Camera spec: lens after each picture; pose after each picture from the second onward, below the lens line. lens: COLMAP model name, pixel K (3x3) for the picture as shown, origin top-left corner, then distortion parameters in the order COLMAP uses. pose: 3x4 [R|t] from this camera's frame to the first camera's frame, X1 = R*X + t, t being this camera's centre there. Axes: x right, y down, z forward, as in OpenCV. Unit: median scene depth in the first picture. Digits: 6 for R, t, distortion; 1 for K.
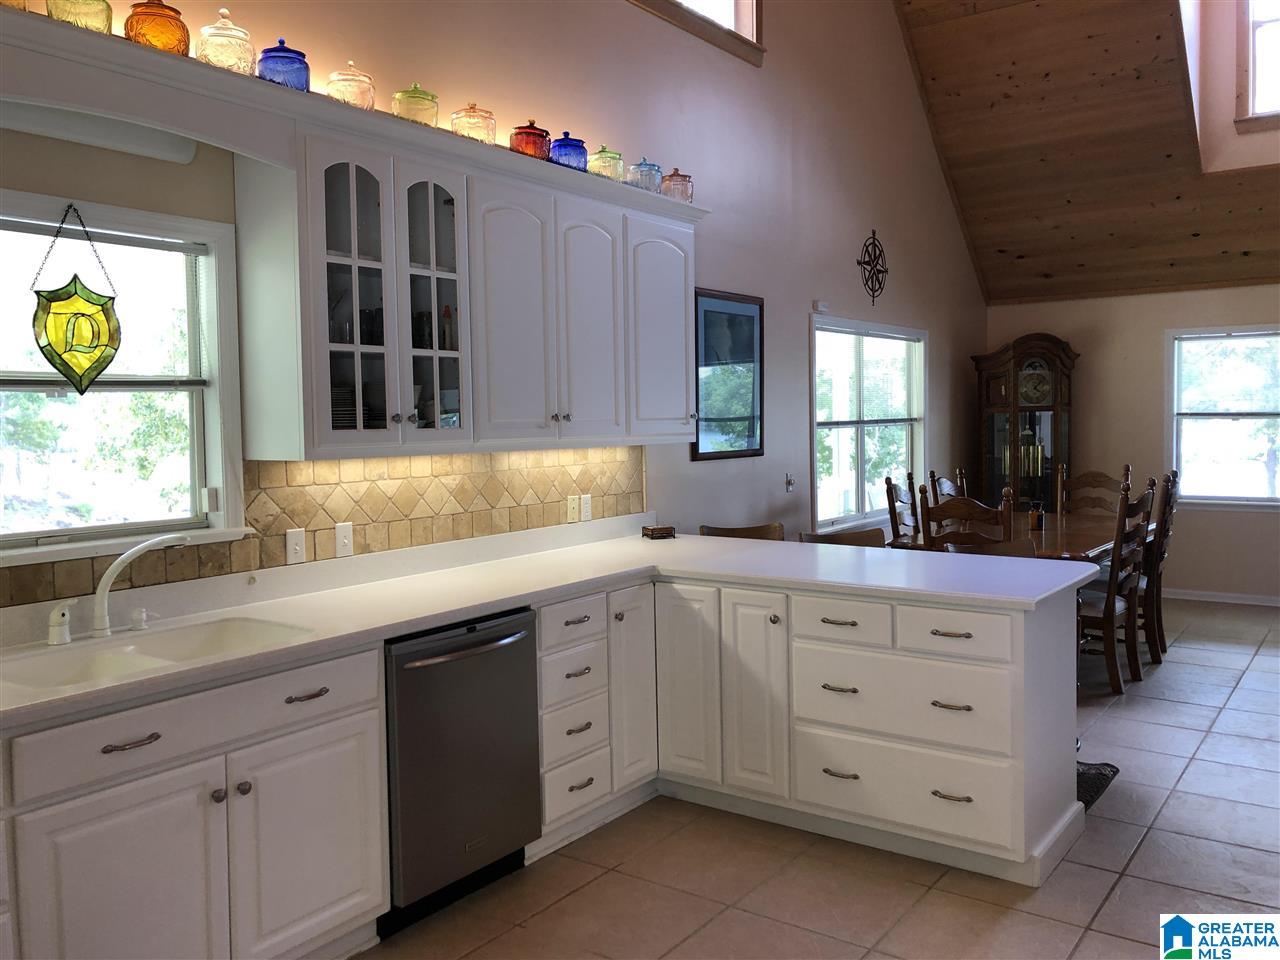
lens RADIAL K [[1037.1, 0, 640.0], [0, 1037.1, 480.0], [0, 0, 1]] dist [0.020798, -0.014763]
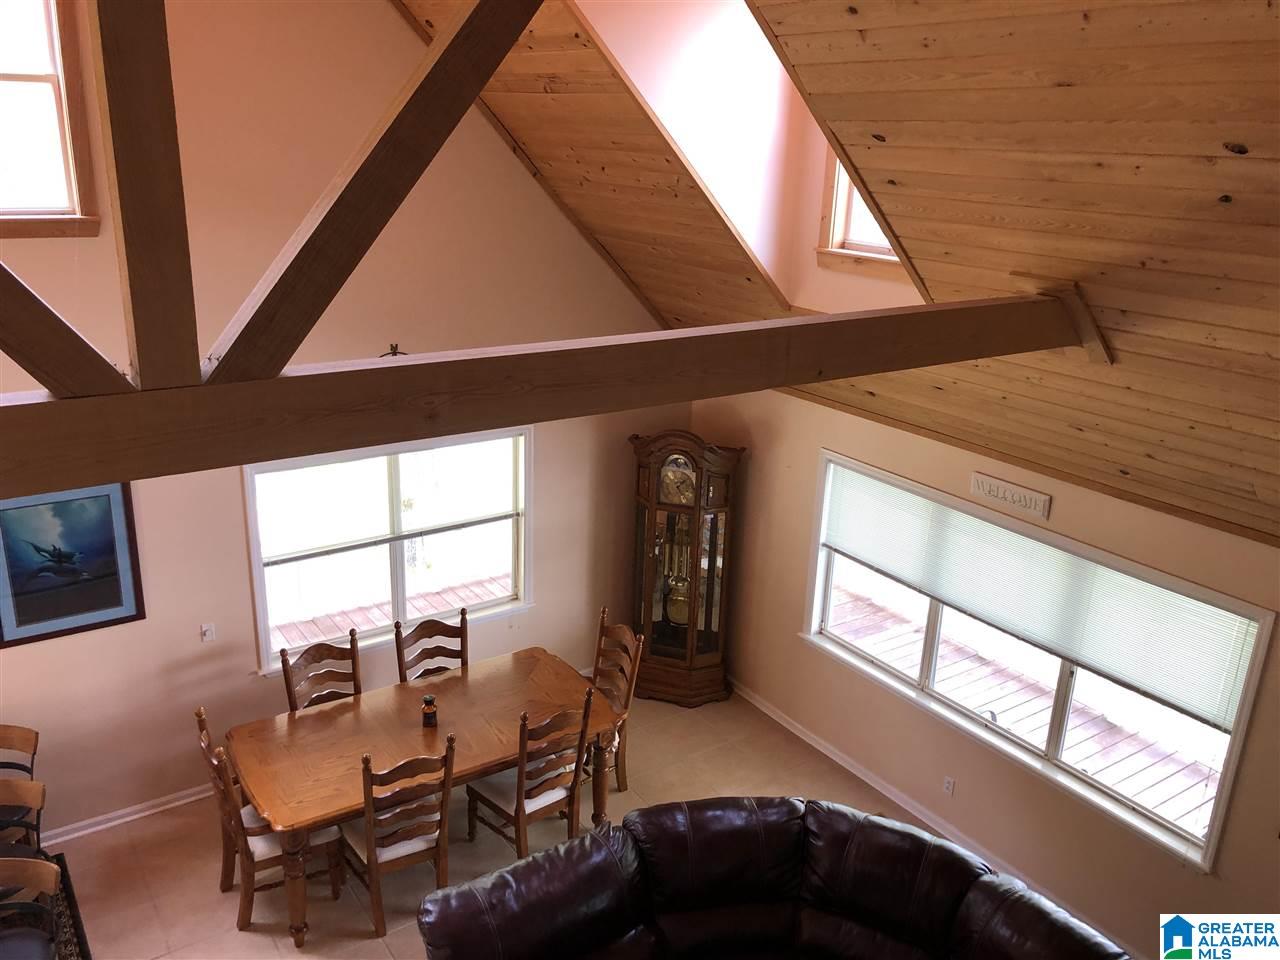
lens RADIAL K [[1037.1, 0, 640.0], [0, 1037.1, 480.0], [0, 0, 1]] dist [0.020798, -0.014763]
pose [[0.940379, 0.151287, -0.304630, 1.328153], [-0.068110, 0.961251, 0.267130, -0.707368], [0.333239, -0.230455, 0.914244, 0.404494]]
